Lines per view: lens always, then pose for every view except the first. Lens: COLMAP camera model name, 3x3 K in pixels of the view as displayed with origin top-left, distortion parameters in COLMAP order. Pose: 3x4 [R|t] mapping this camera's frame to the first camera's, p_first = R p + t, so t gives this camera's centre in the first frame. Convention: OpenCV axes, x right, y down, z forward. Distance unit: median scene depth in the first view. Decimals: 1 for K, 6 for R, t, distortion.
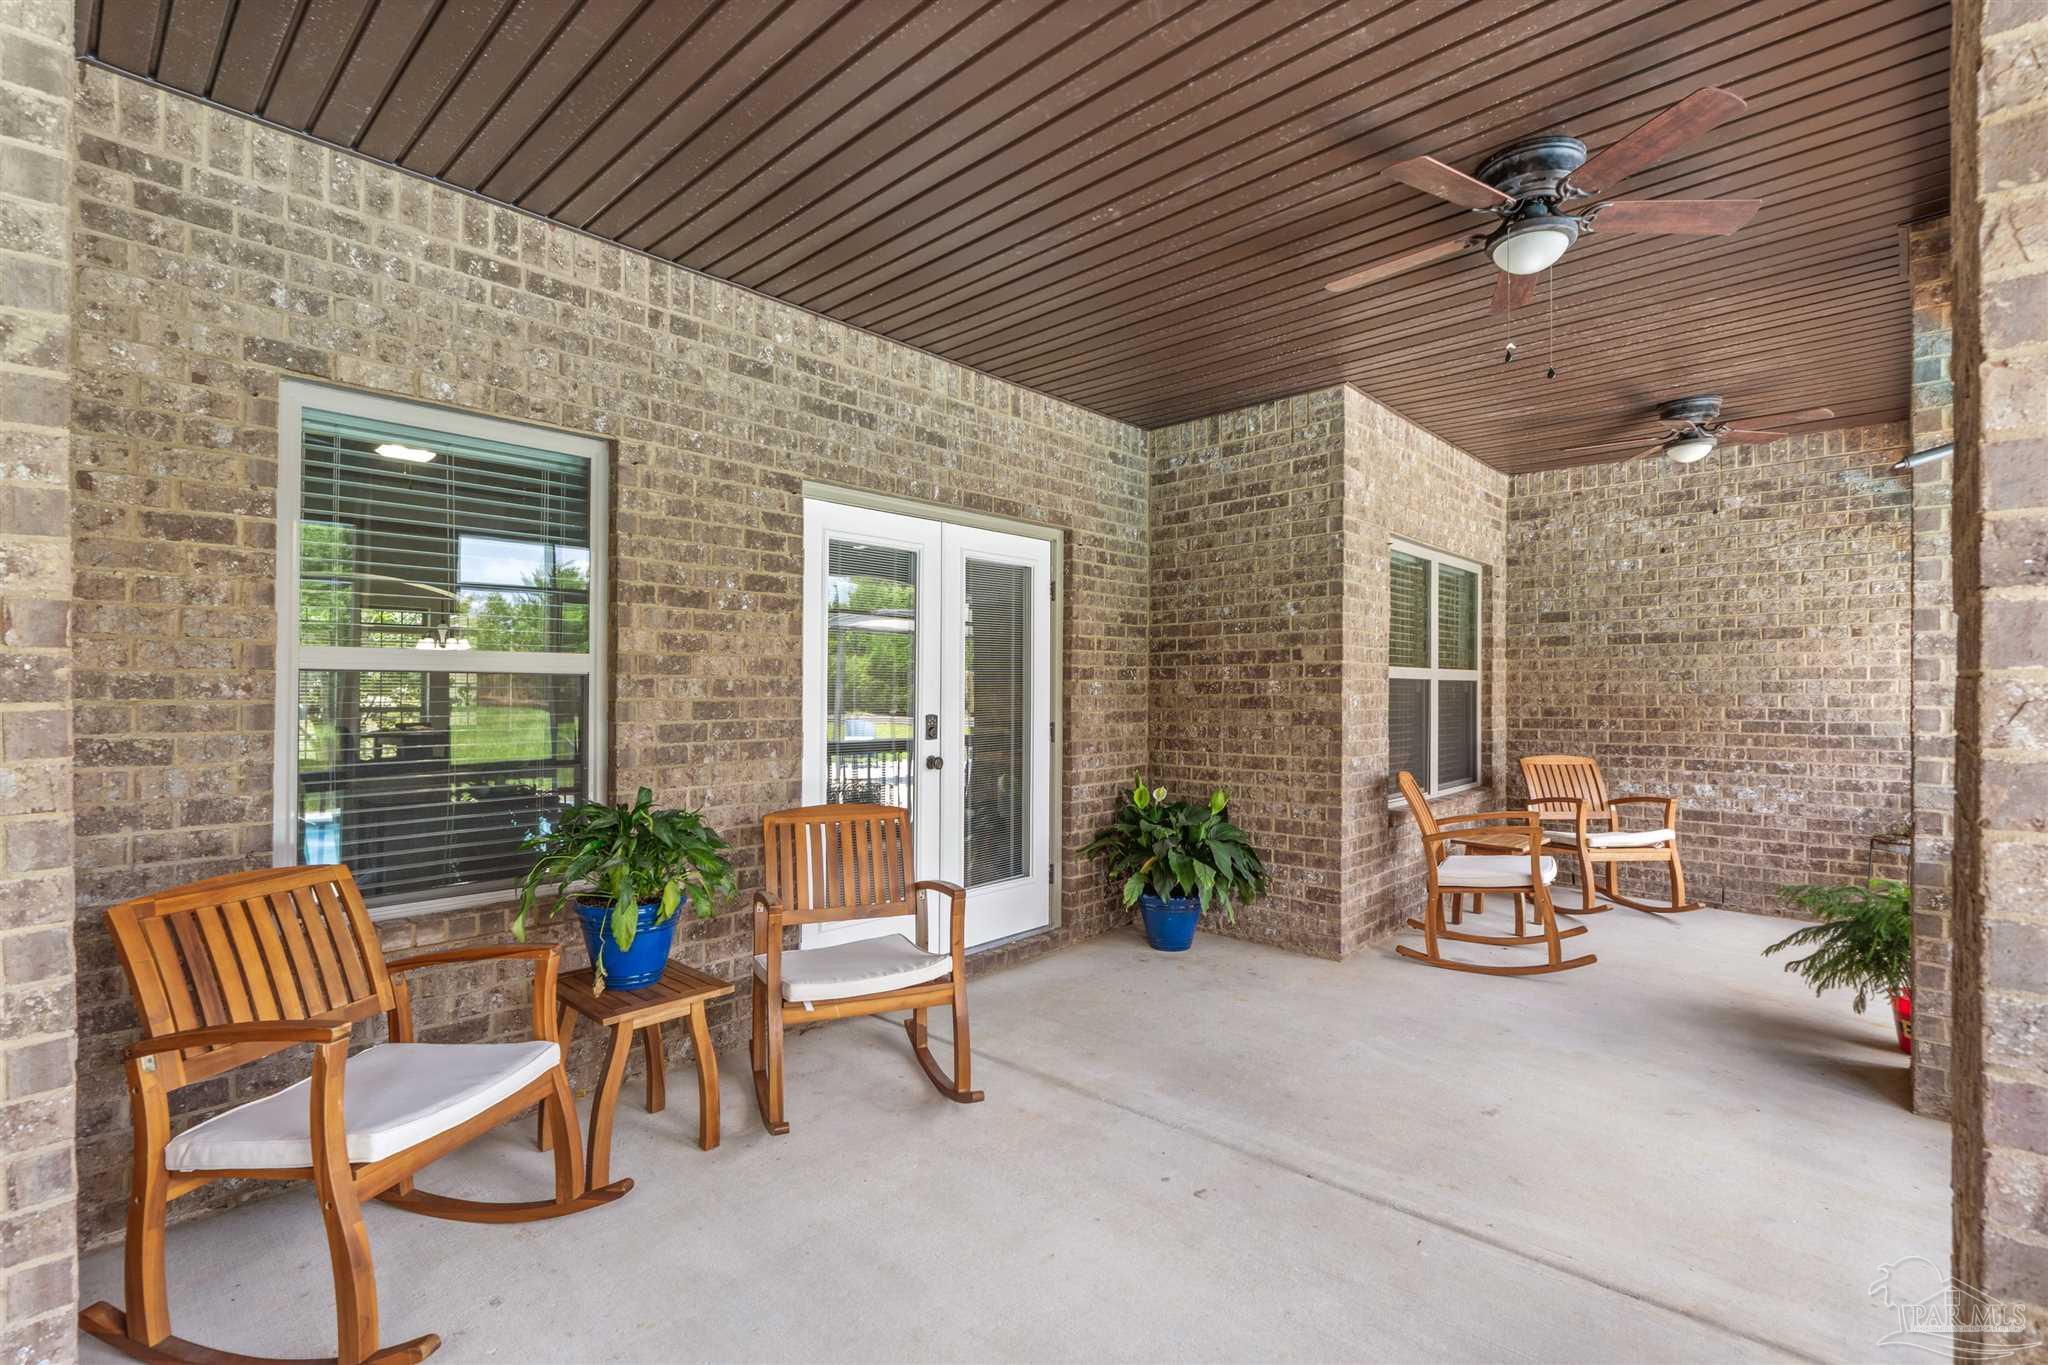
lens RADIAL K [[932.4, 0, 1022.0], [0, 932.4, 699.4], [0, 0, 1]] dist [-0.006502, -0.003677]
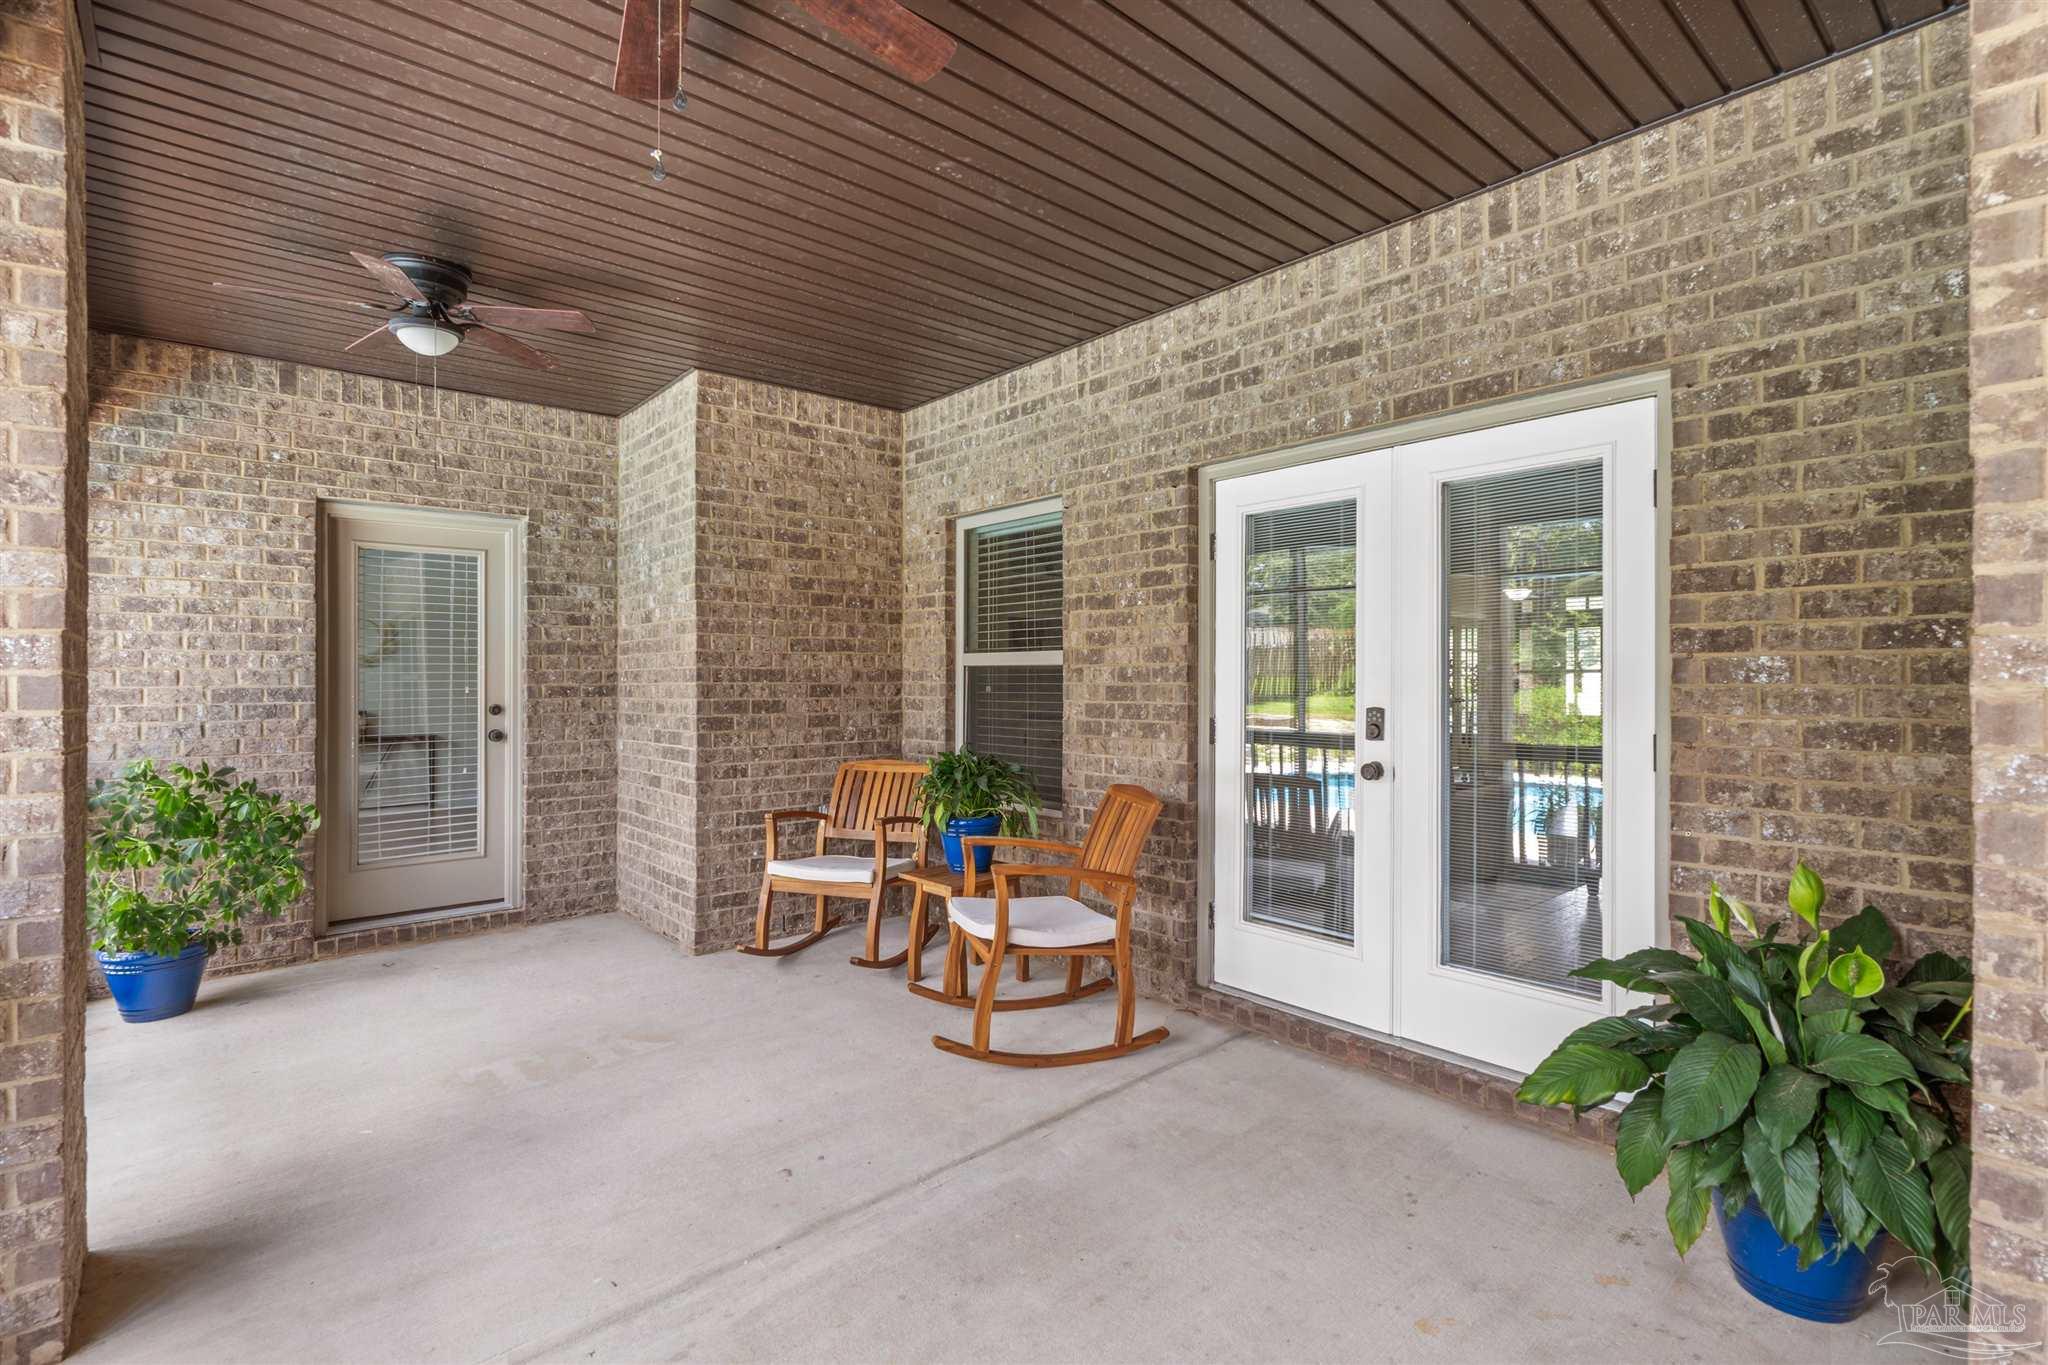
lens RADIAL K [[949.5, 0, 1022.3], [0, 949.5, 670.6], [0, 0, 1]] dist [-0.004932, 0.000234]
pose [[-0.109168, -0.000664, -0.994023, 0.855865], [-0.000513, 1.000000, -0.000611, -0.015696], [0.994023, 0.000443, -0.109169, 0.976095]]
